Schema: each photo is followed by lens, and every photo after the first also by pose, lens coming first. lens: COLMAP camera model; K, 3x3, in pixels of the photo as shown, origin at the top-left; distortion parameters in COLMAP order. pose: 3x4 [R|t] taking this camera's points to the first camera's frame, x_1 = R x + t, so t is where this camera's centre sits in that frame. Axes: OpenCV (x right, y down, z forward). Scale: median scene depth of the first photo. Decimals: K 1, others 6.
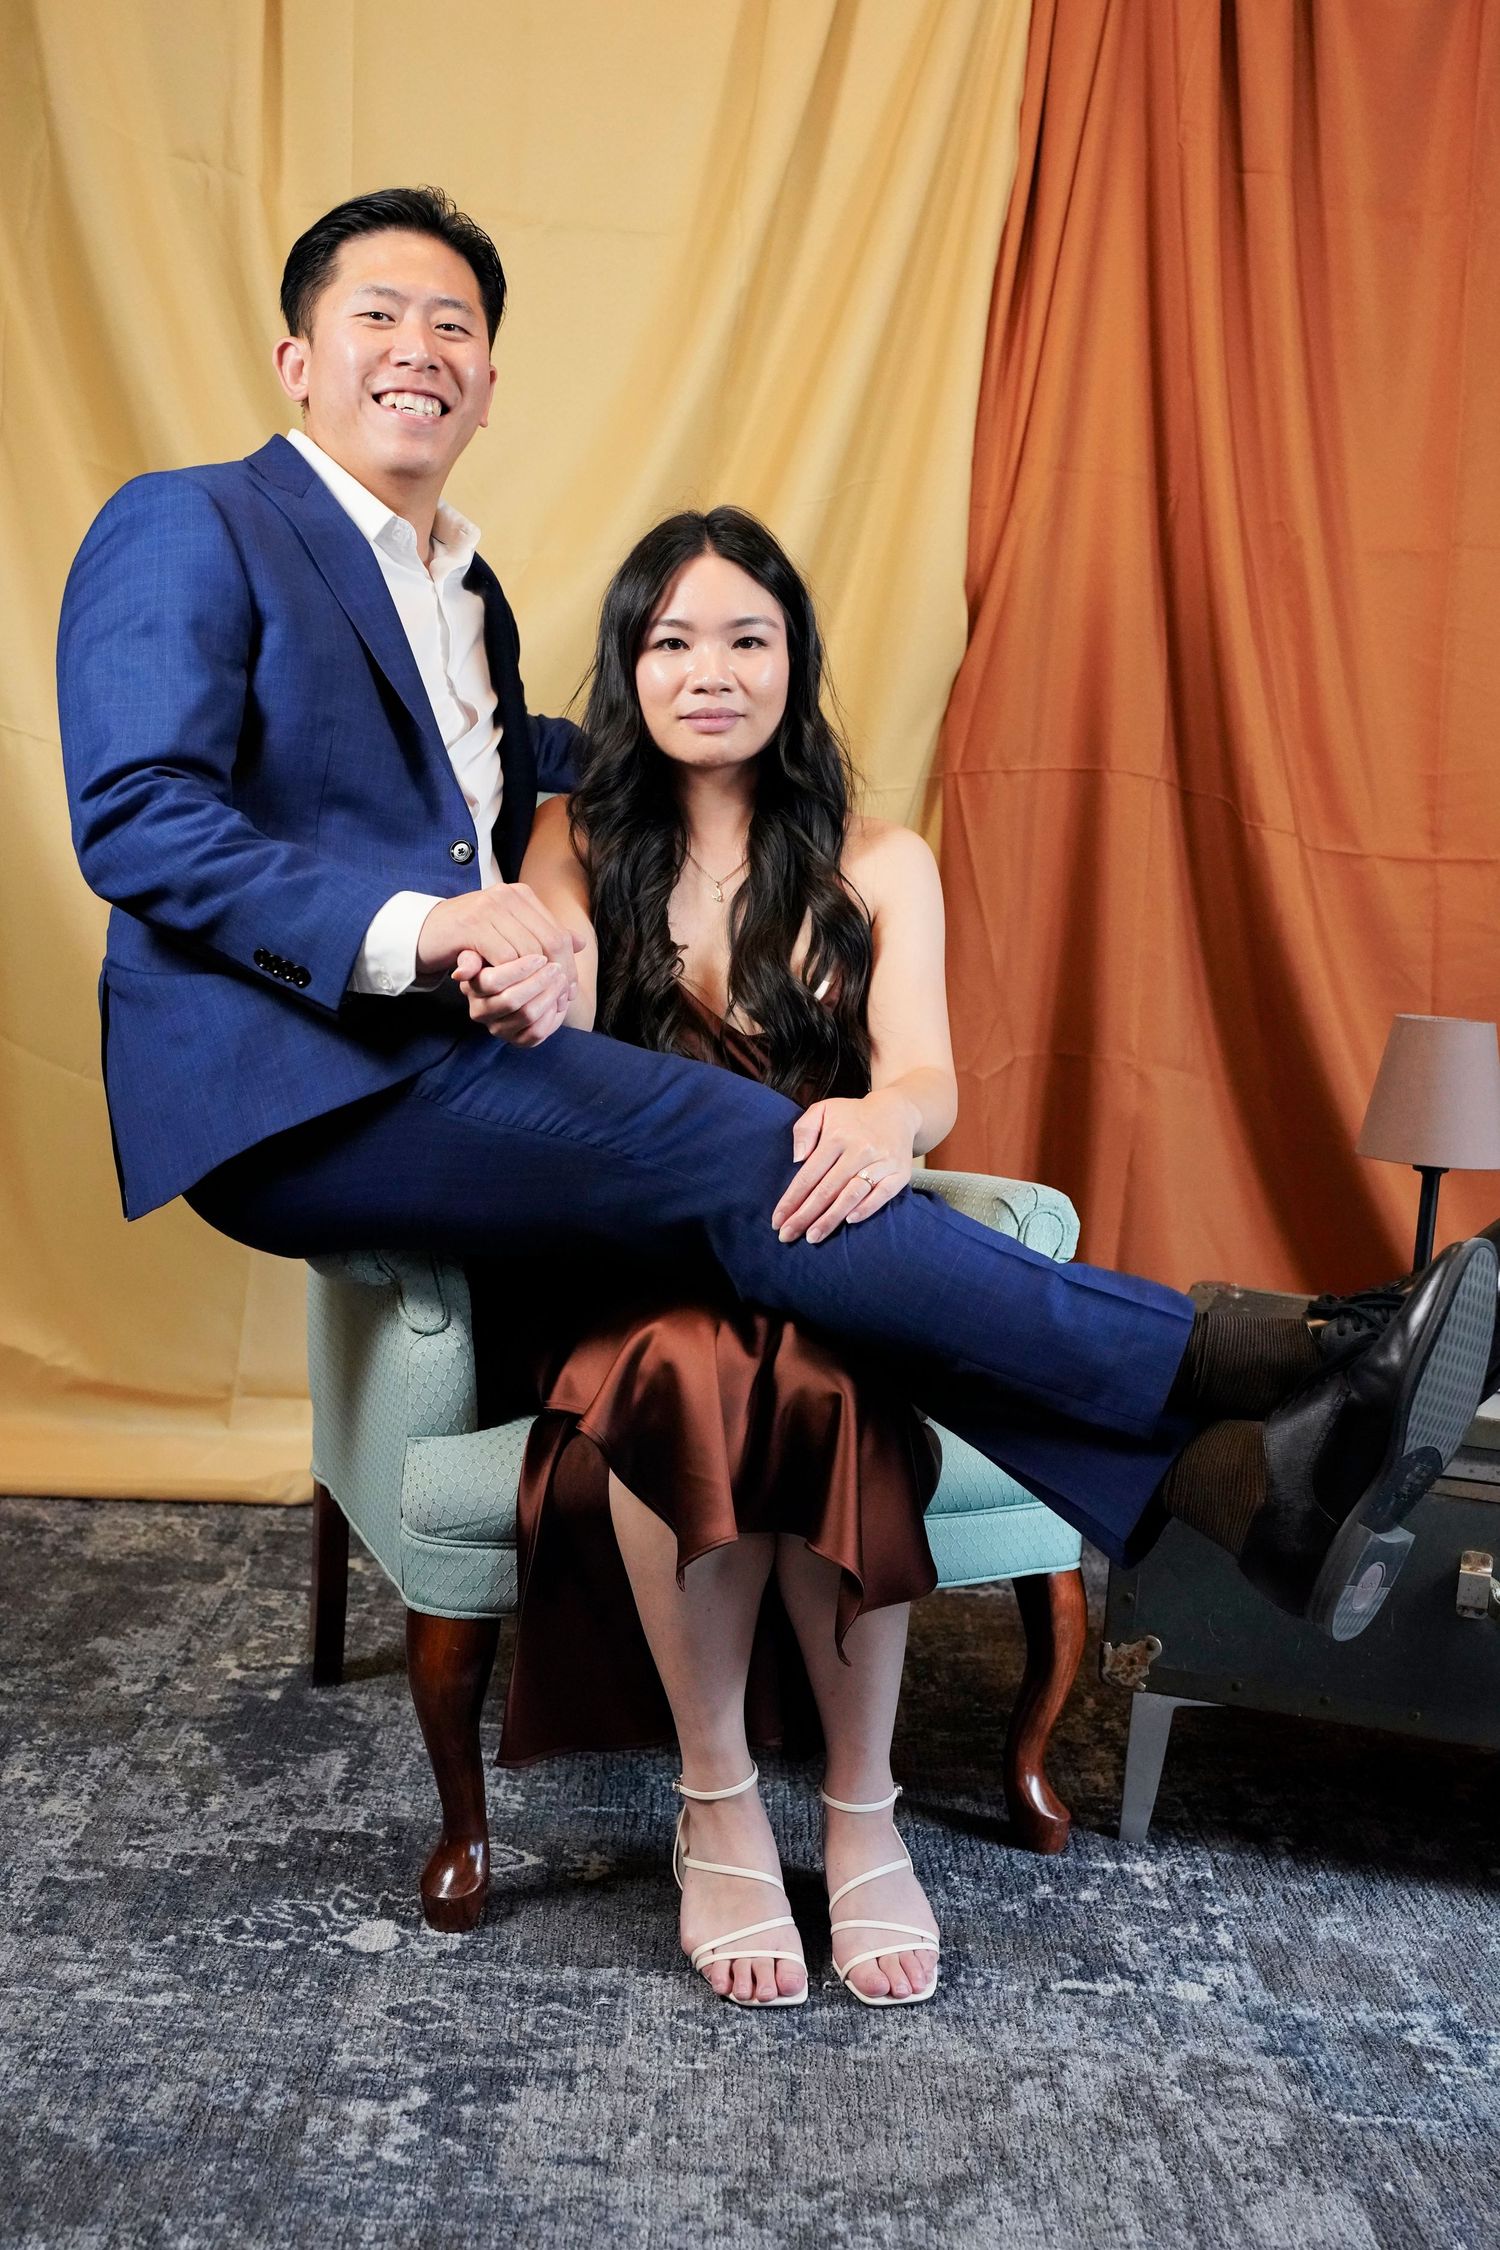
lens RADIAL K [[2512.4, 0, 747.9], [0, 2512.4, 1130.5], [0, 0, 1]] dist [0.053958, 0.000000]
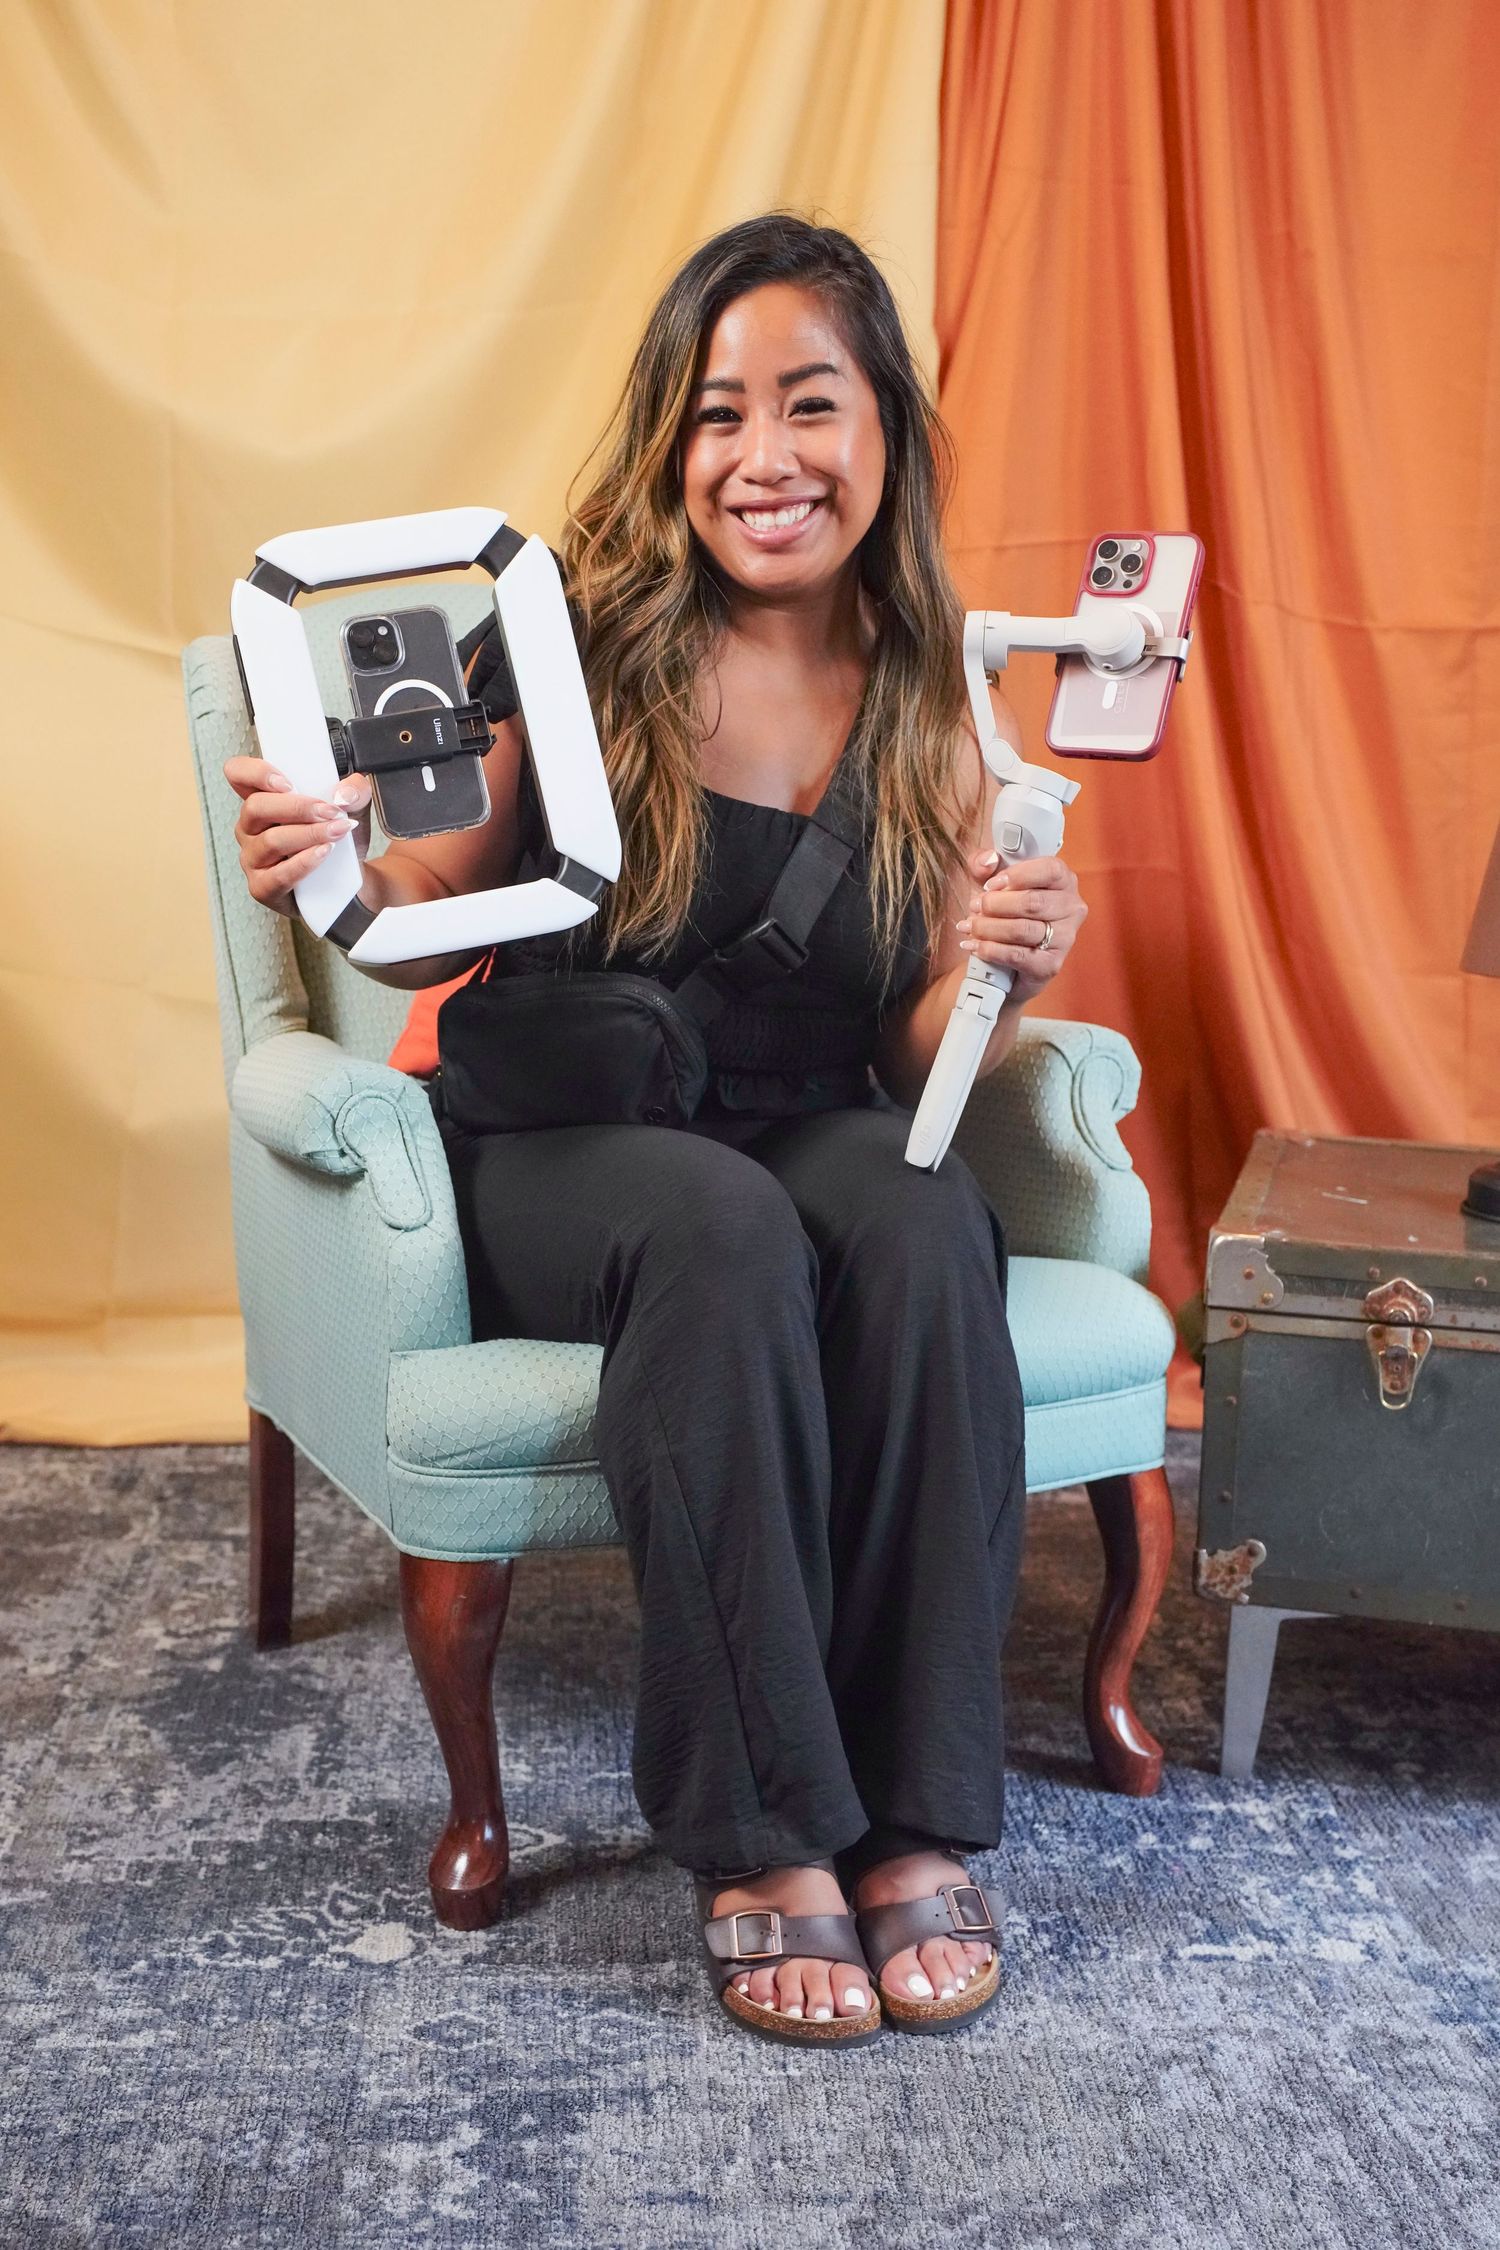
lens RADIAL K [[2837.3, 0, 760.2], [0, 2837.3, 1121.7], [0, 0, 1]] dist [0.209737, 0.000000]
pose [[0.997416, -0.045782, 0.055368, -0.059259], [0.043133, 0.997910, 0.048124, 0.002955], [-0.057455, -0.045611, 0.997306, 0.036928]]
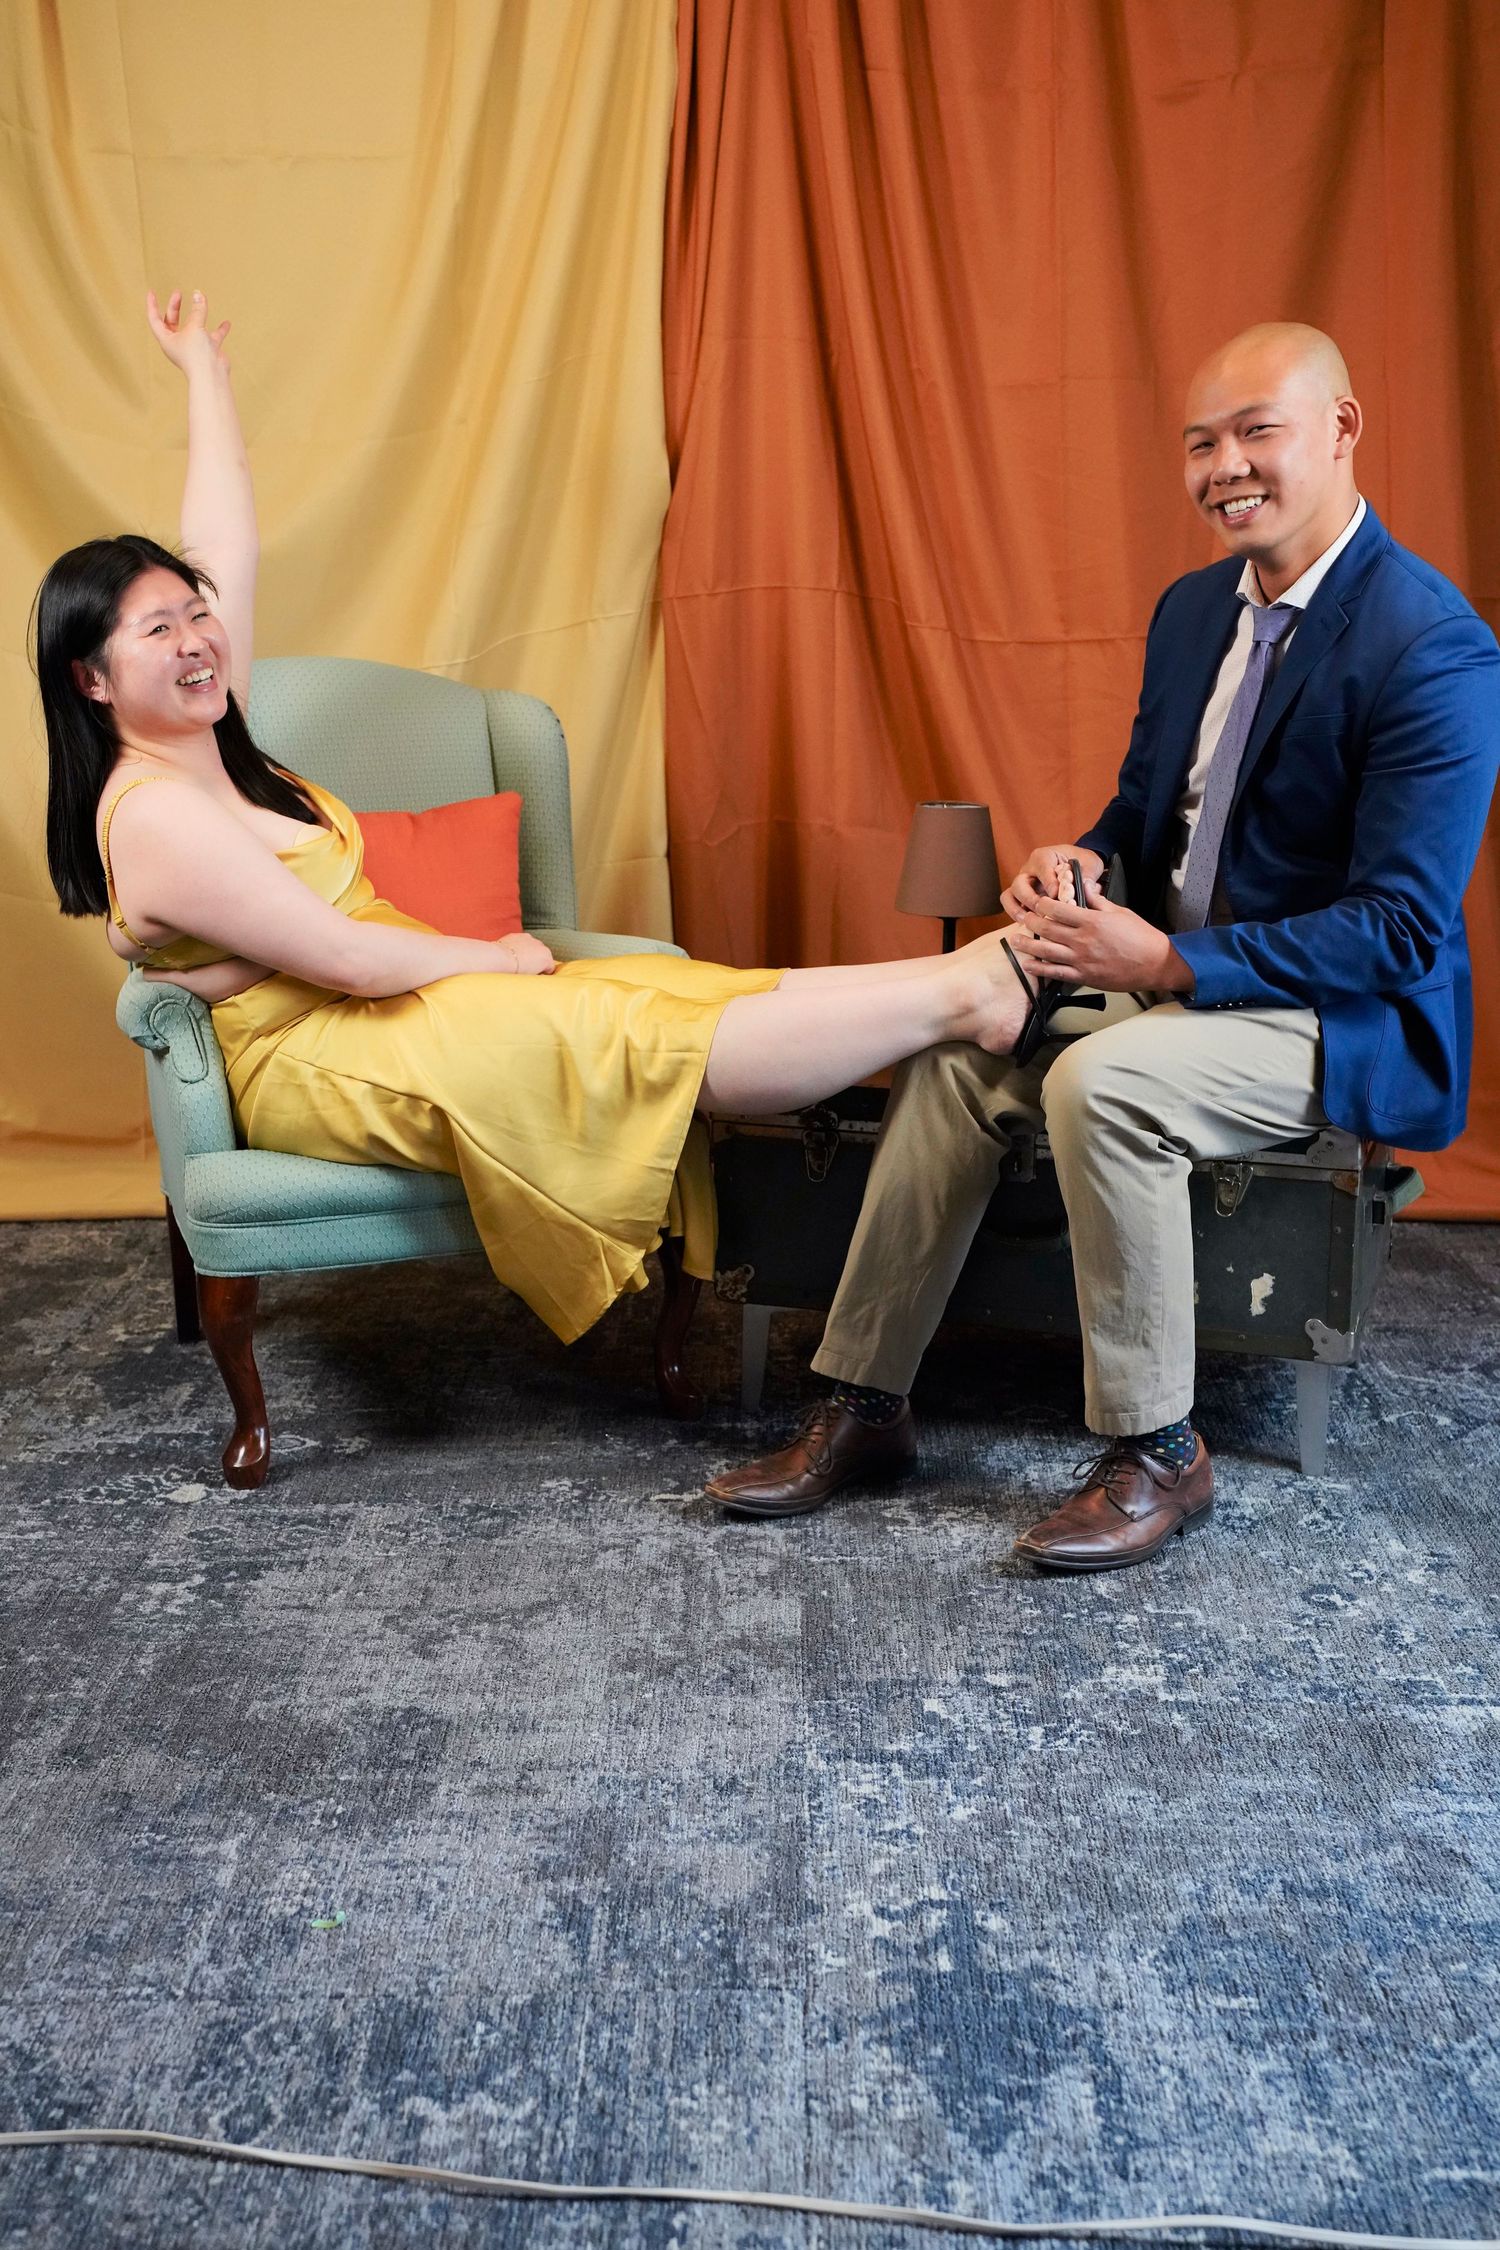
lens RADIAL K [[2464.8, 0, 729.2], [0, 2464.8, 1153.7], [0, 0, 1]] dist [0.100288, 0.000000]
pose [[0.997513, -0.062402, -0.032761, 0.209449], [0.065935, 0.990461, 0.120998, -0.027388], [0.024898, -0.122857, 0.992112, -0.367770]]
